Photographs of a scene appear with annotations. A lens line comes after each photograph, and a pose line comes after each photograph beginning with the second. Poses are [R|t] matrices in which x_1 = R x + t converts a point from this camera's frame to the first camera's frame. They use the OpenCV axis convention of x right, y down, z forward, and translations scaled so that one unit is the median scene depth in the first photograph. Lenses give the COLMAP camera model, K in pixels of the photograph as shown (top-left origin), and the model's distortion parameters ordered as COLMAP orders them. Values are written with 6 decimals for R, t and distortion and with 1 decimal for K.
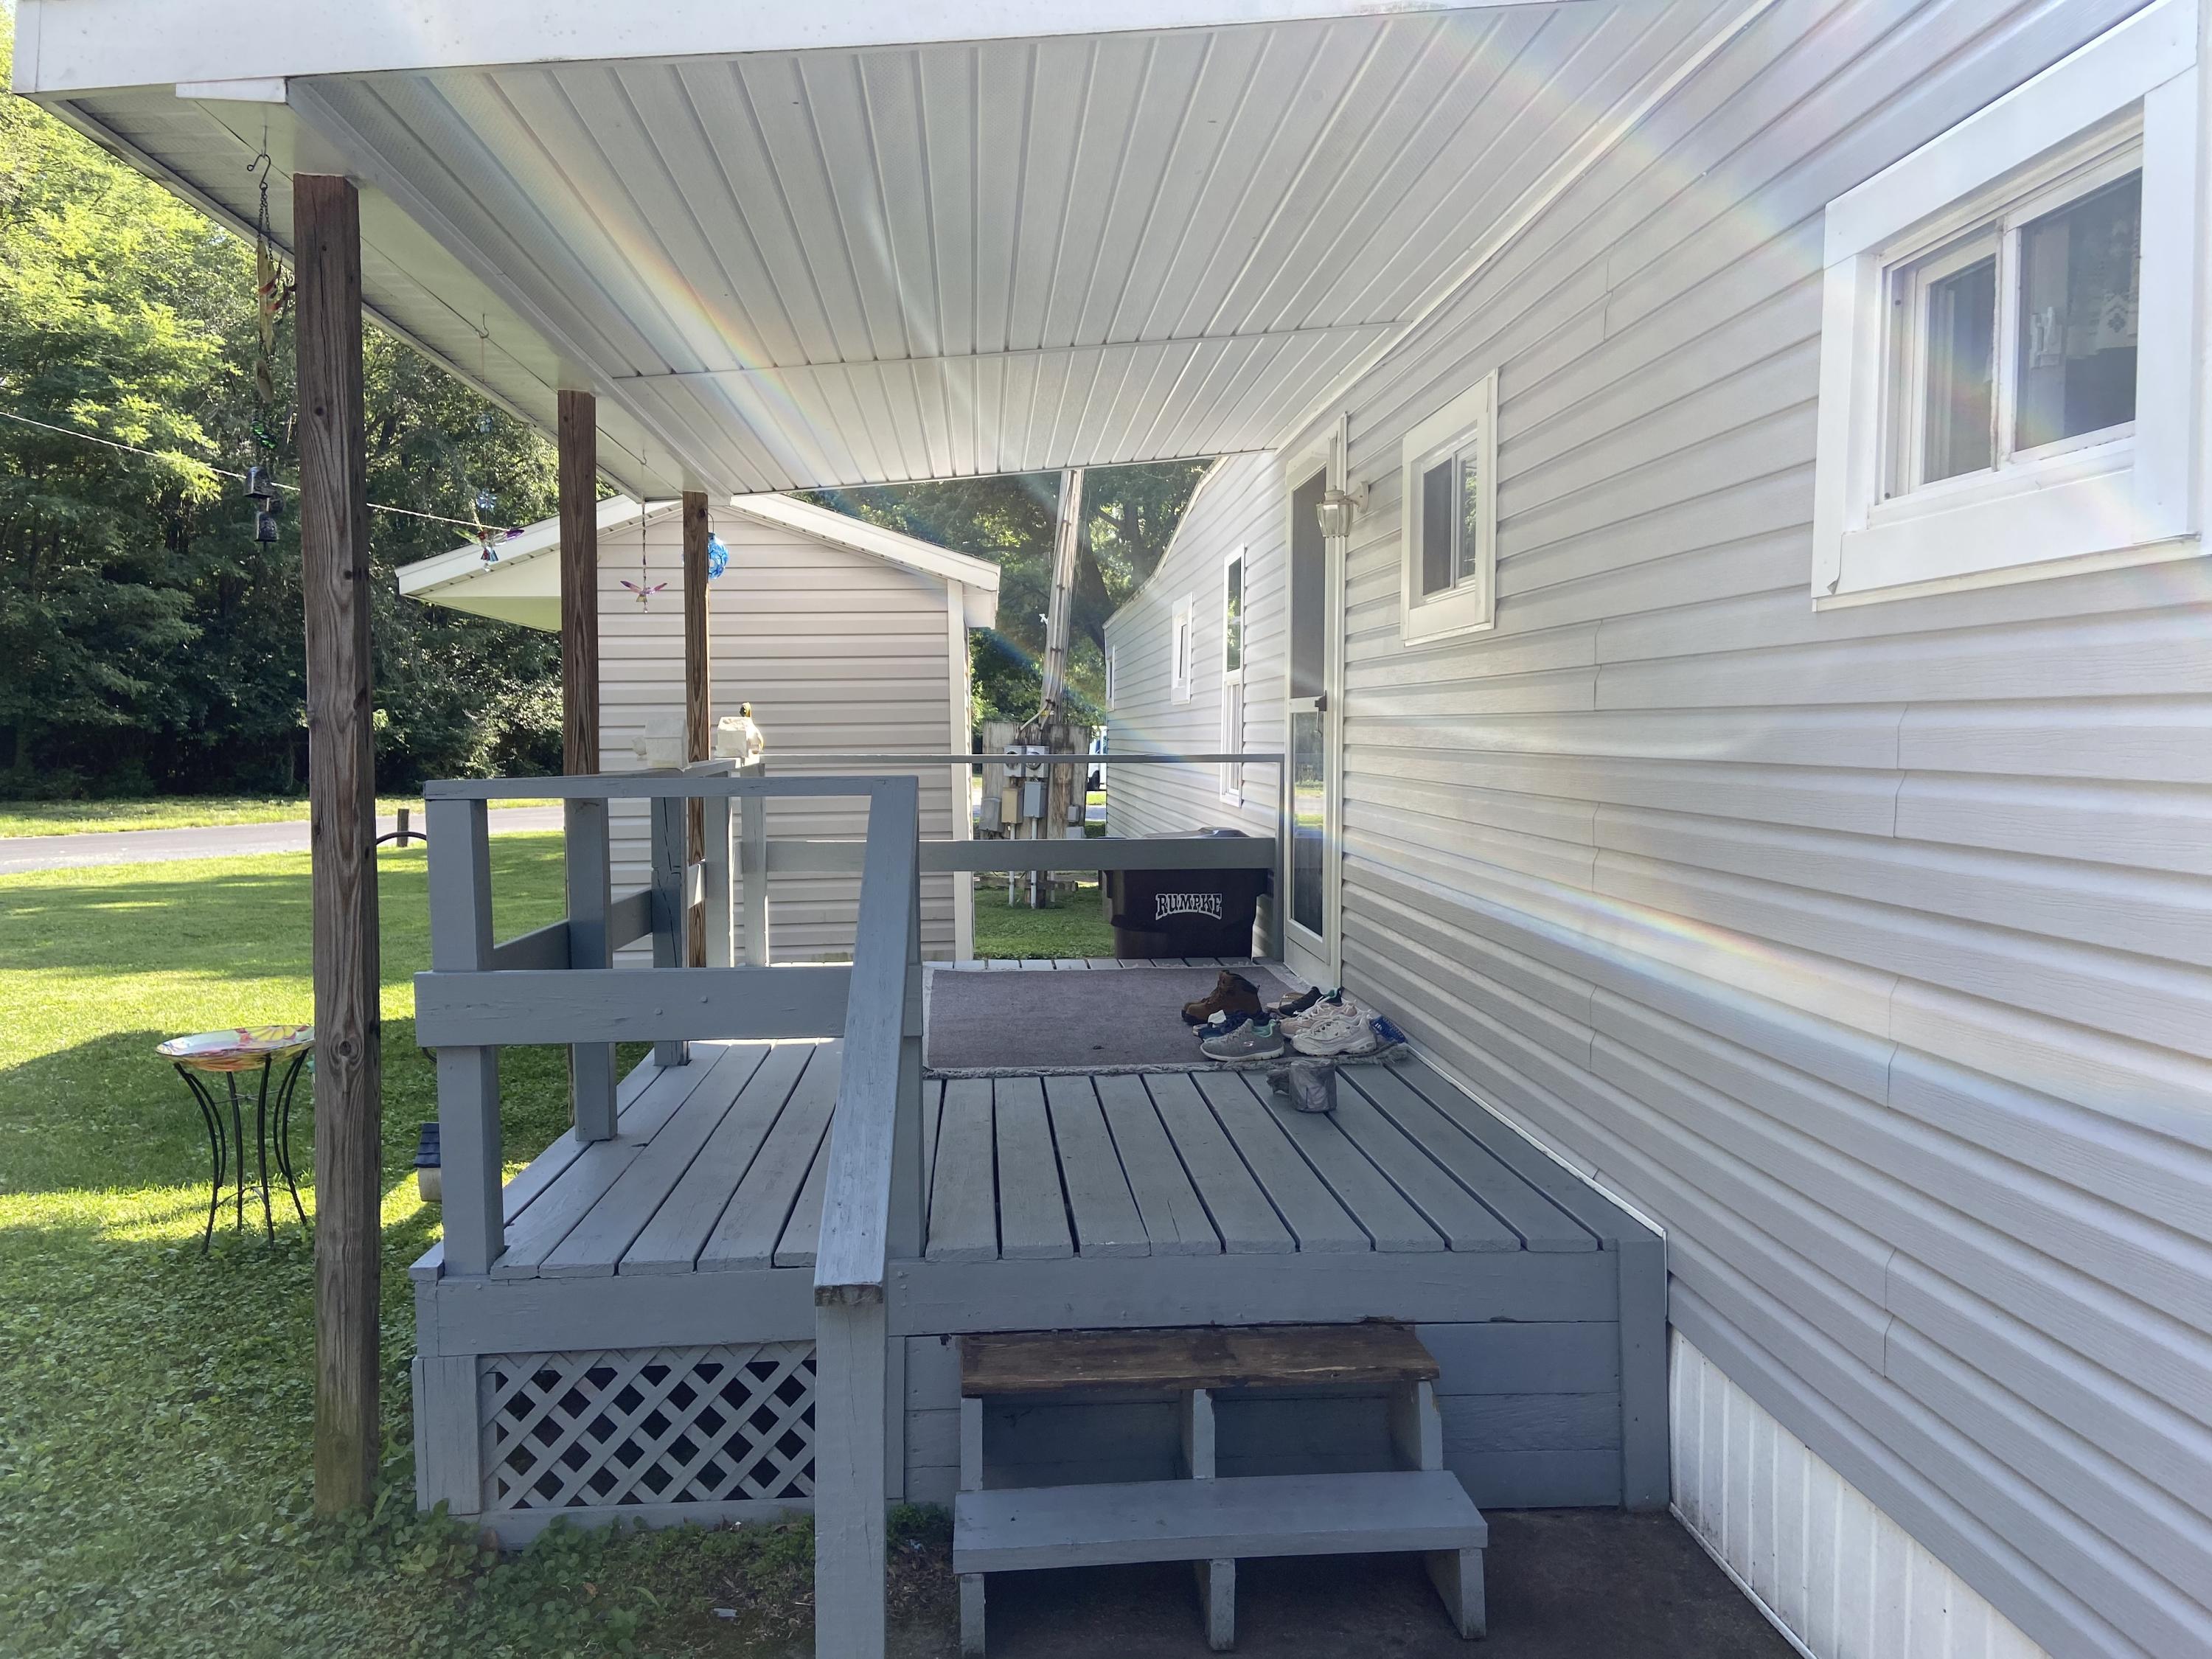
lens RADIAL K [[1673.1, 0, 1109.7], [0, 1673.1, 820.8], [0, 0, 1]] dist [0.123358, -0.168243]
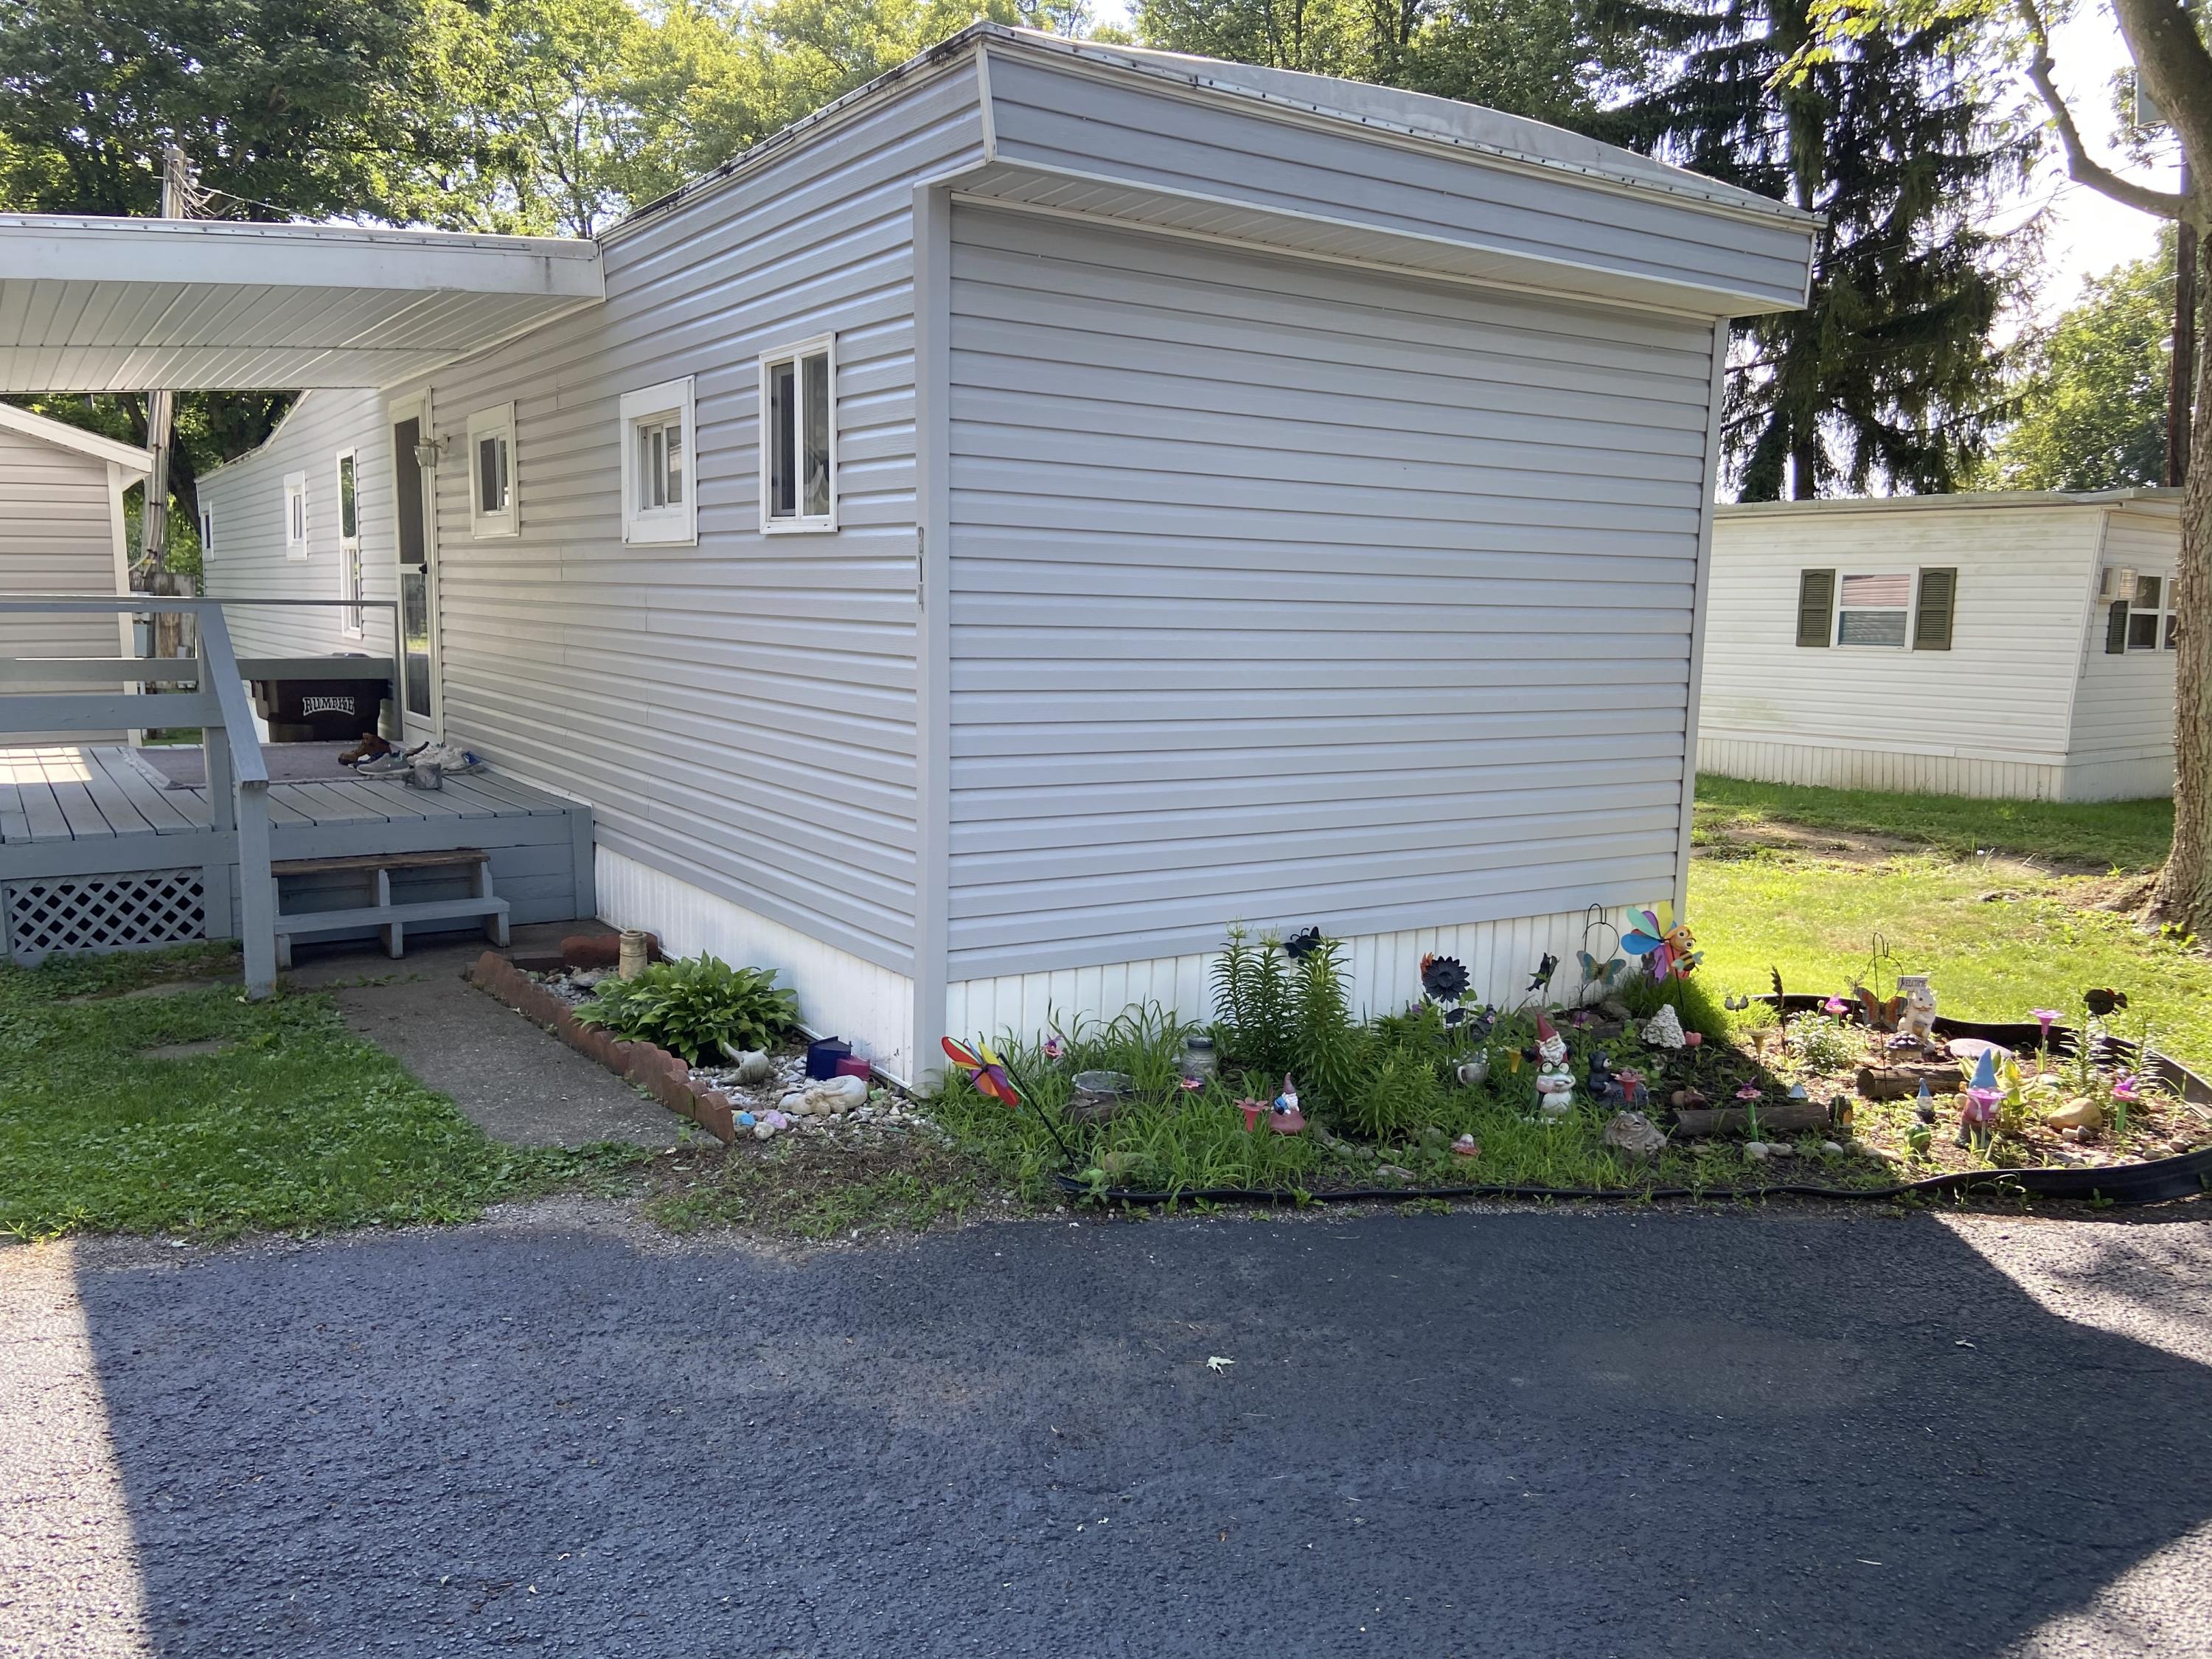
lens RADIAL K [[1673.1, 0, 1109.7], [0, 1673.1, 820.8], [0, 0, 1]] dist [0.123358, -0.168243]
pose [[0.873195, -0.044817, 0.485307, -0.121132], [0.004857, 0.996514, 0.083286, 0.044823], [-0.487348, -0.070368, 0.870368, -0.901860]]
